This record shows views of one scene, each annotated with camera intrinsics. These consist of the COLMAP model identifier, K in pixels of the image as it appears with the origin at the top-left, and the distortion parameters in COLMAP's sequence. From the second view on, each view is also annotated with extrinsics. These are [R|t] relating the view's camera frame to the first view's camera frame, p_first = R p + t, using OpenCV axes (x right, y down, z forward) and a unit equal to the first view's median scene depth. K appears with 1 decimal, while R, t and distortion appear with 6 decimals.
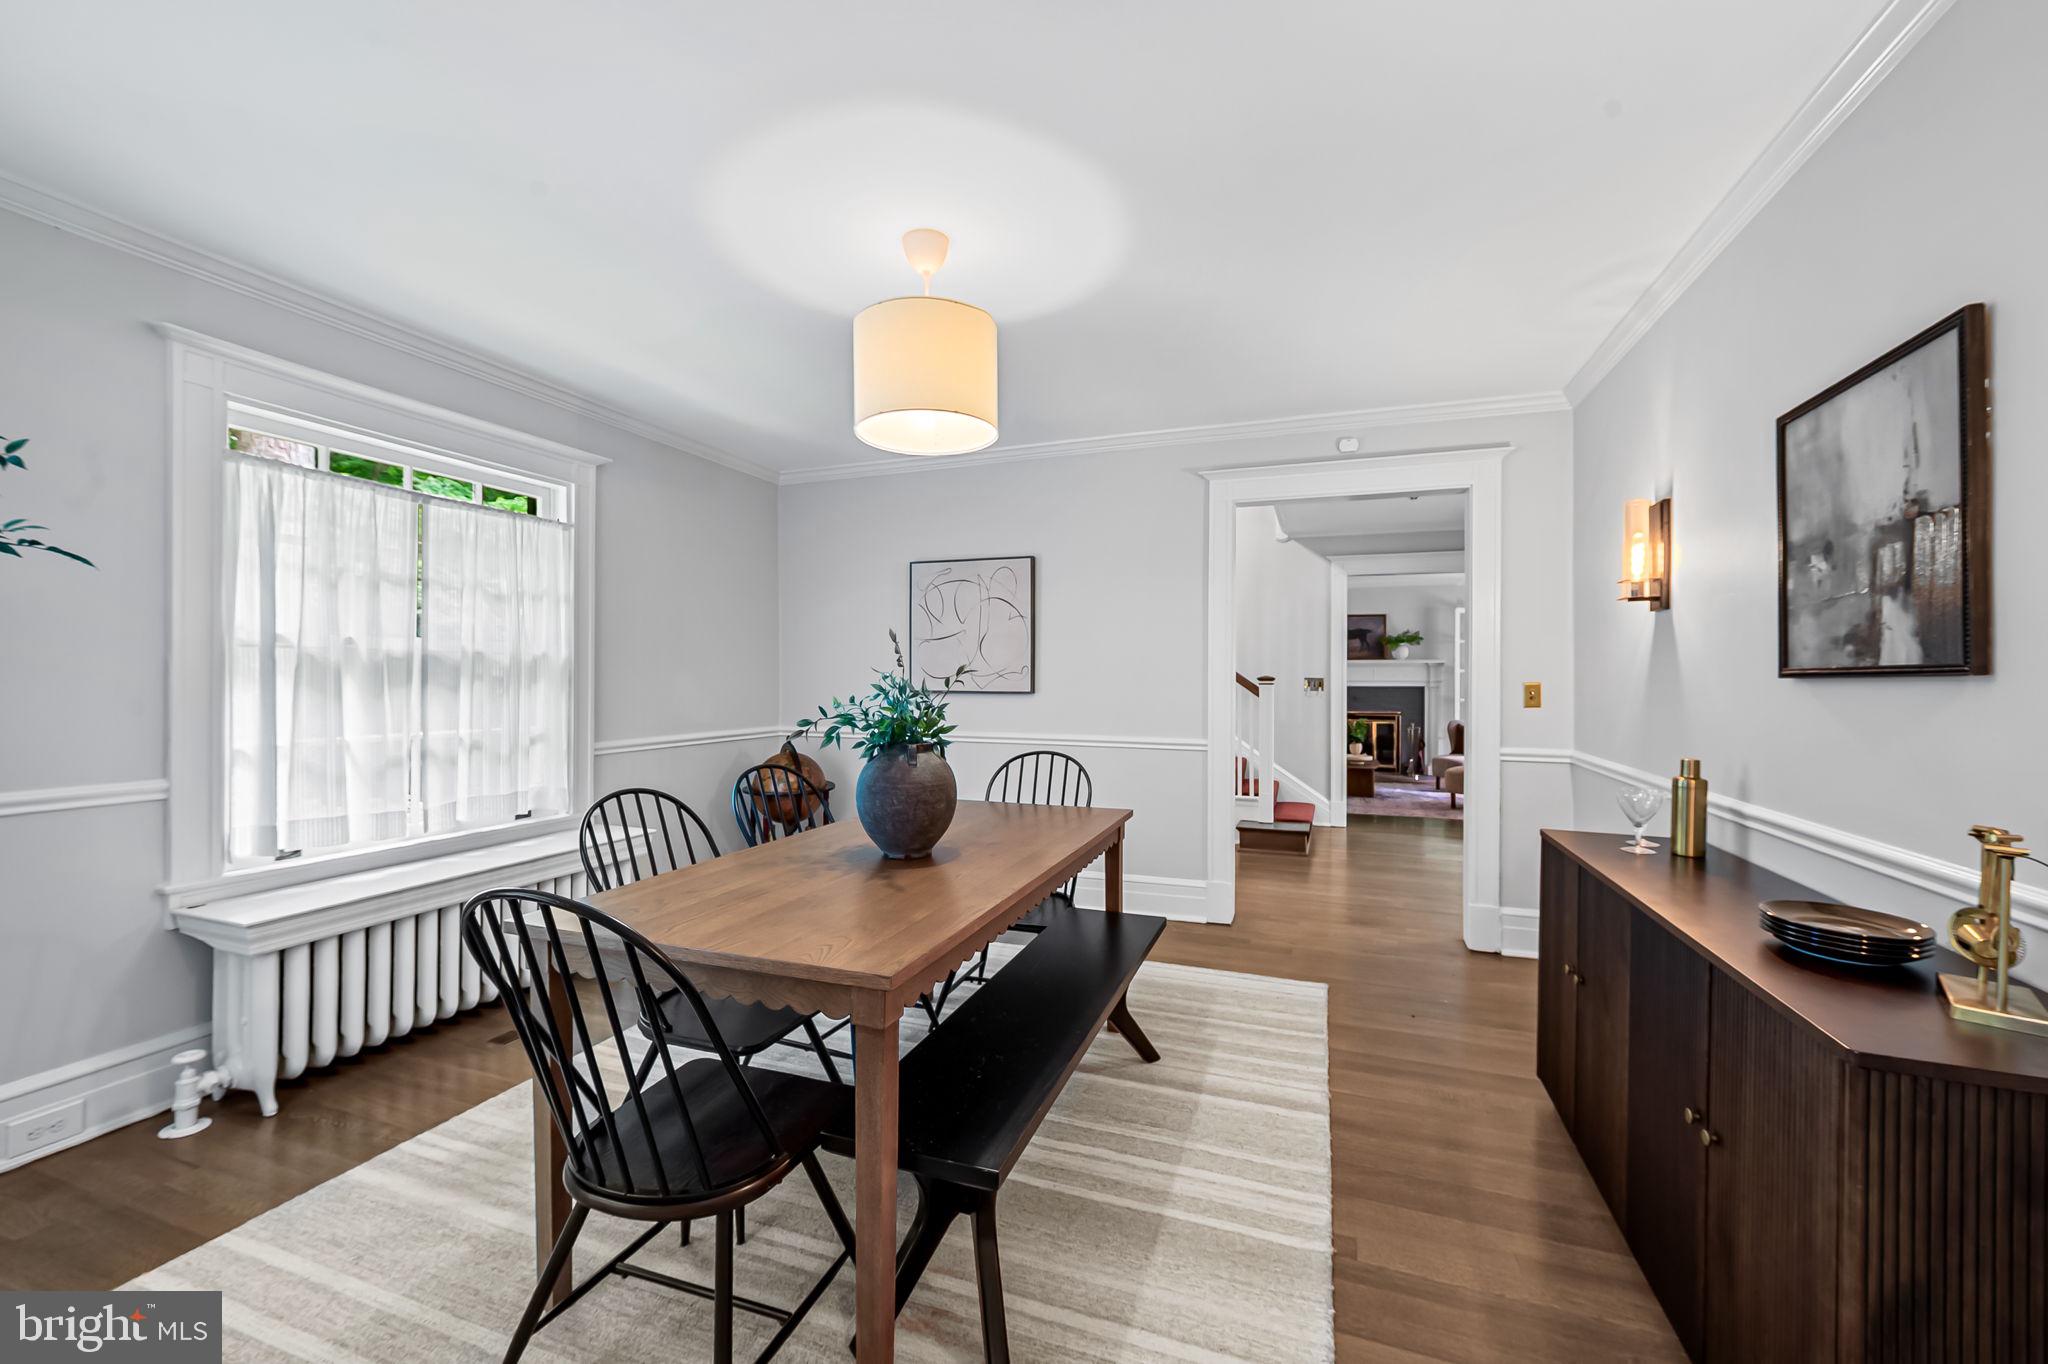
lens RADIAL K [[822.0, 0, 1026.1], [0, 822.0, 684.9], [0, 0, 1]] dist [0.013671, -0.000251]
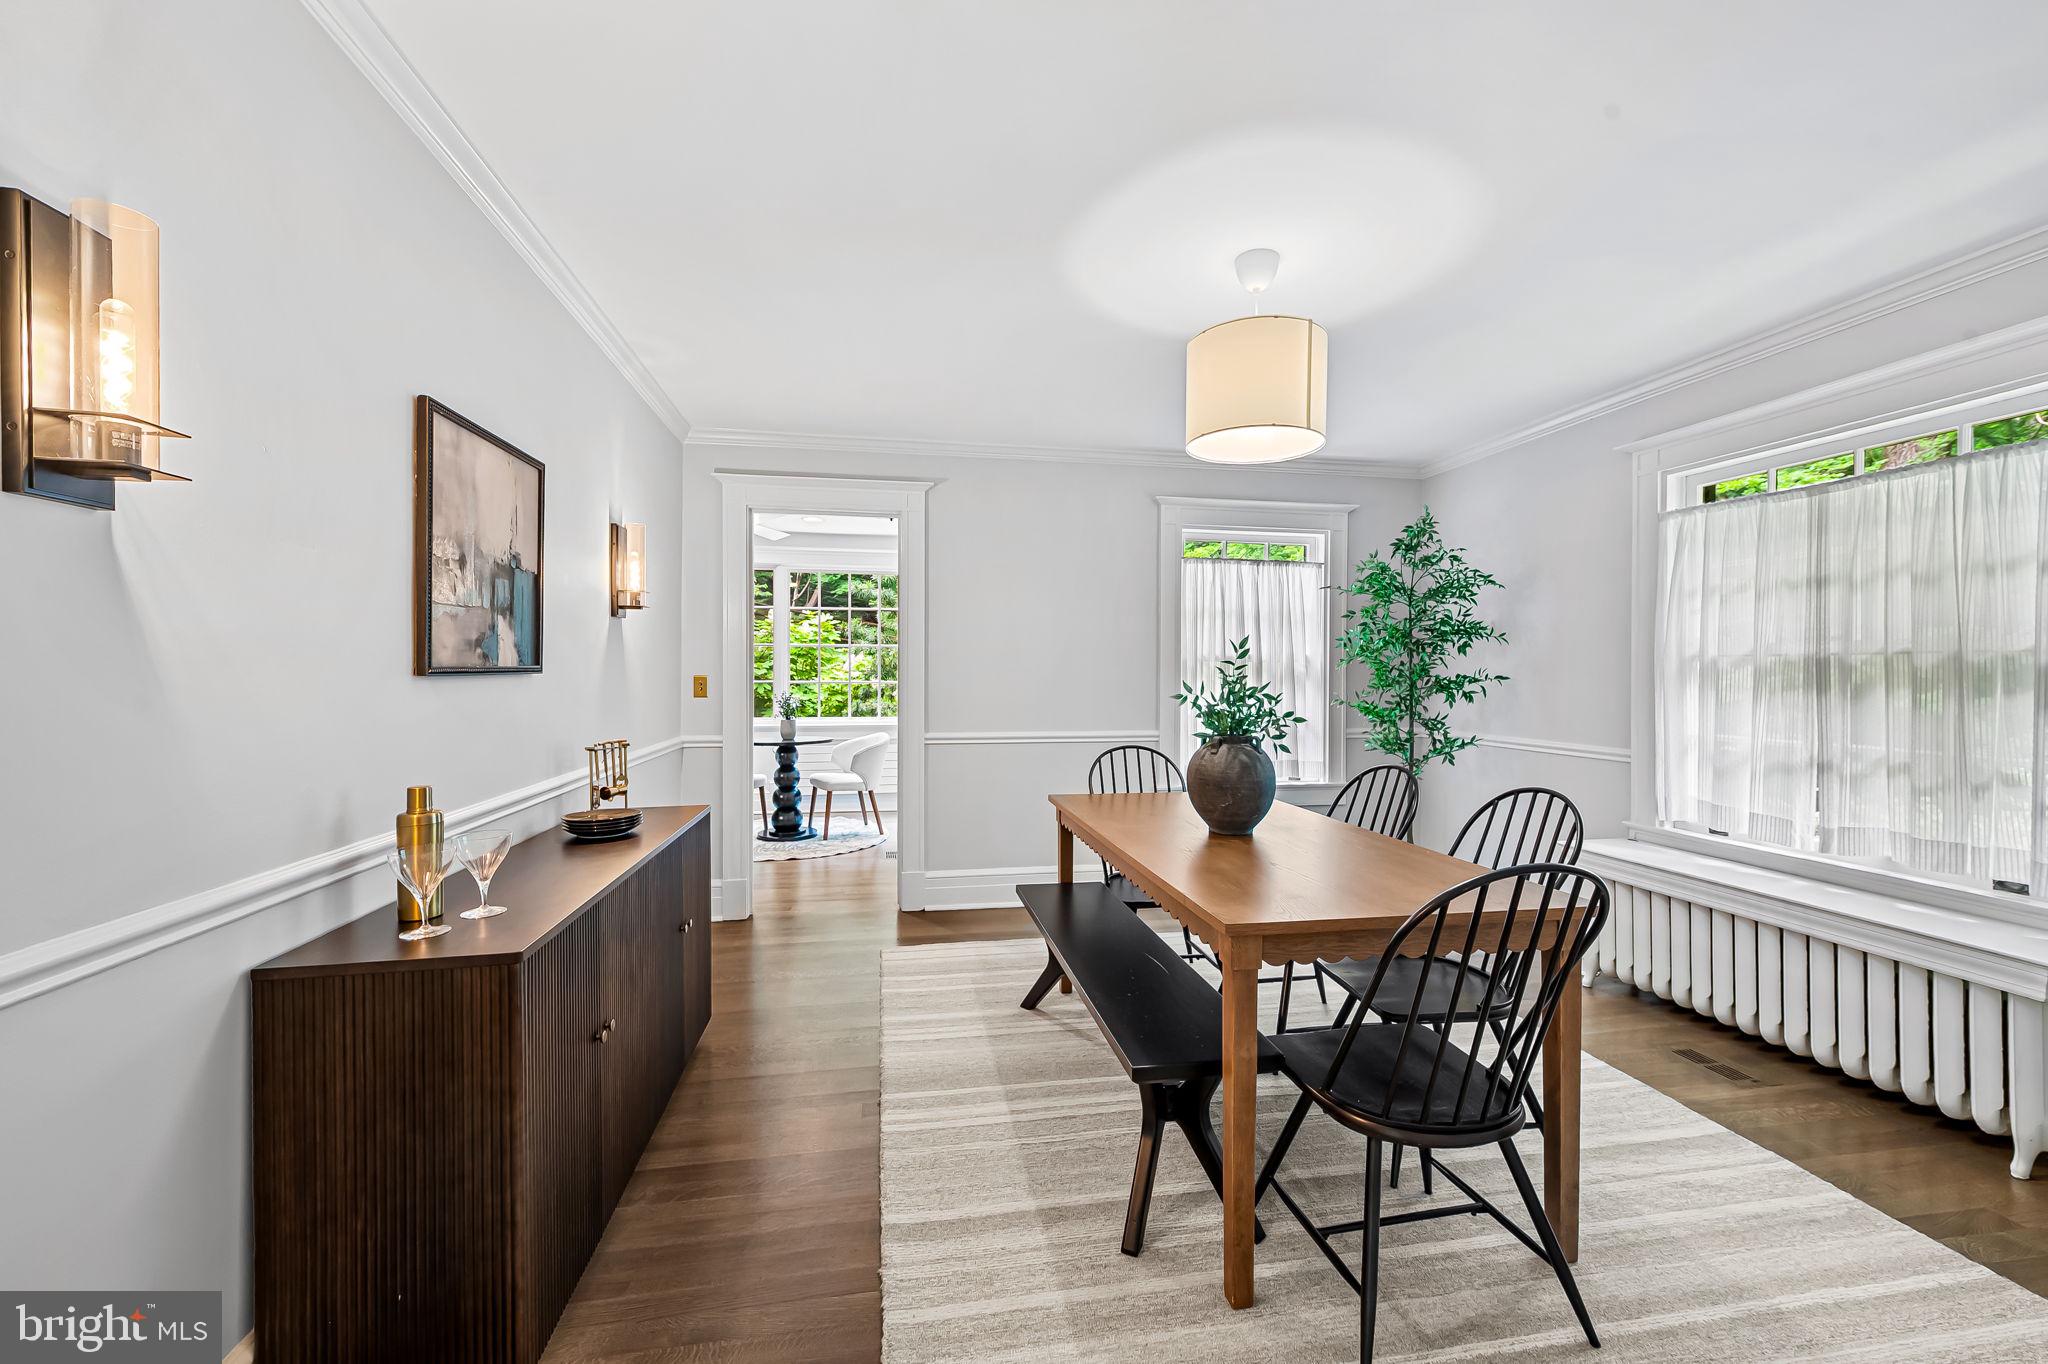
lens RADIAL K [[822.0, 0, 1021.3], [0, 822.0, 685.3], [0, 0, 1]] dist [0.013671, -0.000251]
pose [[-0.871726, 0.000193, -0.489994, 0.845219], [-0.010502, 0.999763, 0.019077, -0.024178], [0.489881, 0.021776, -0.871517, 2.314685]]
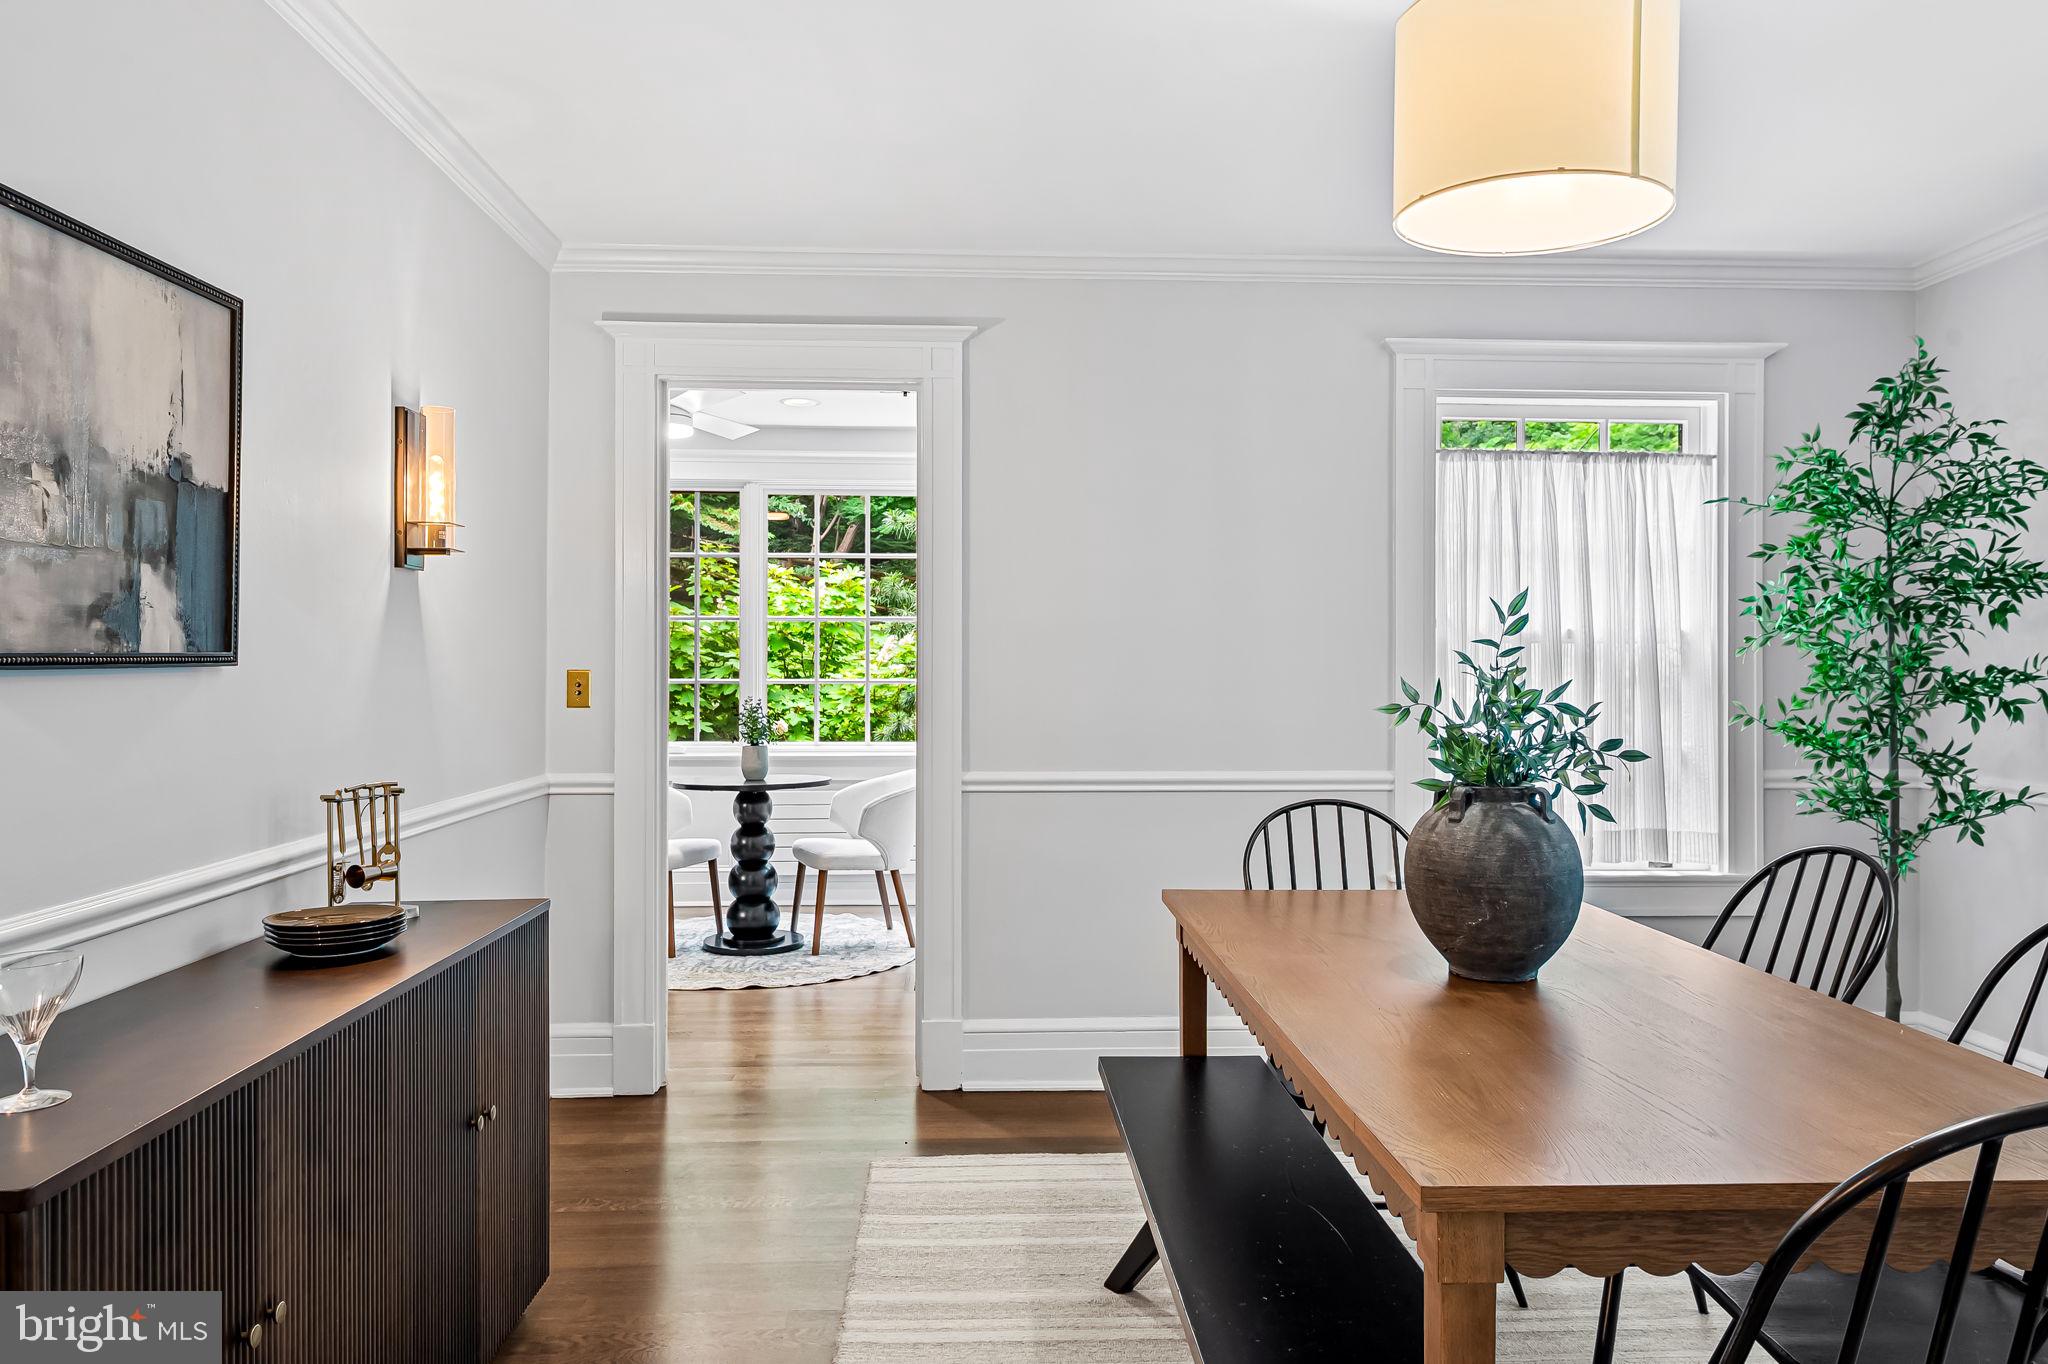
lens RADIAL K [[1399.4, 0, 1023.6], [0, 1399.4, 666.2], [0, 0, 1]] dist [0.014525, -0.004896]
pose [[-0.927252, -0.005892, -0.374392, 0.678096], [-0.008654, 0.999946, 0.005695, -0.022796], [0.374338, 0.008521, -0.927253, 2.245221]]
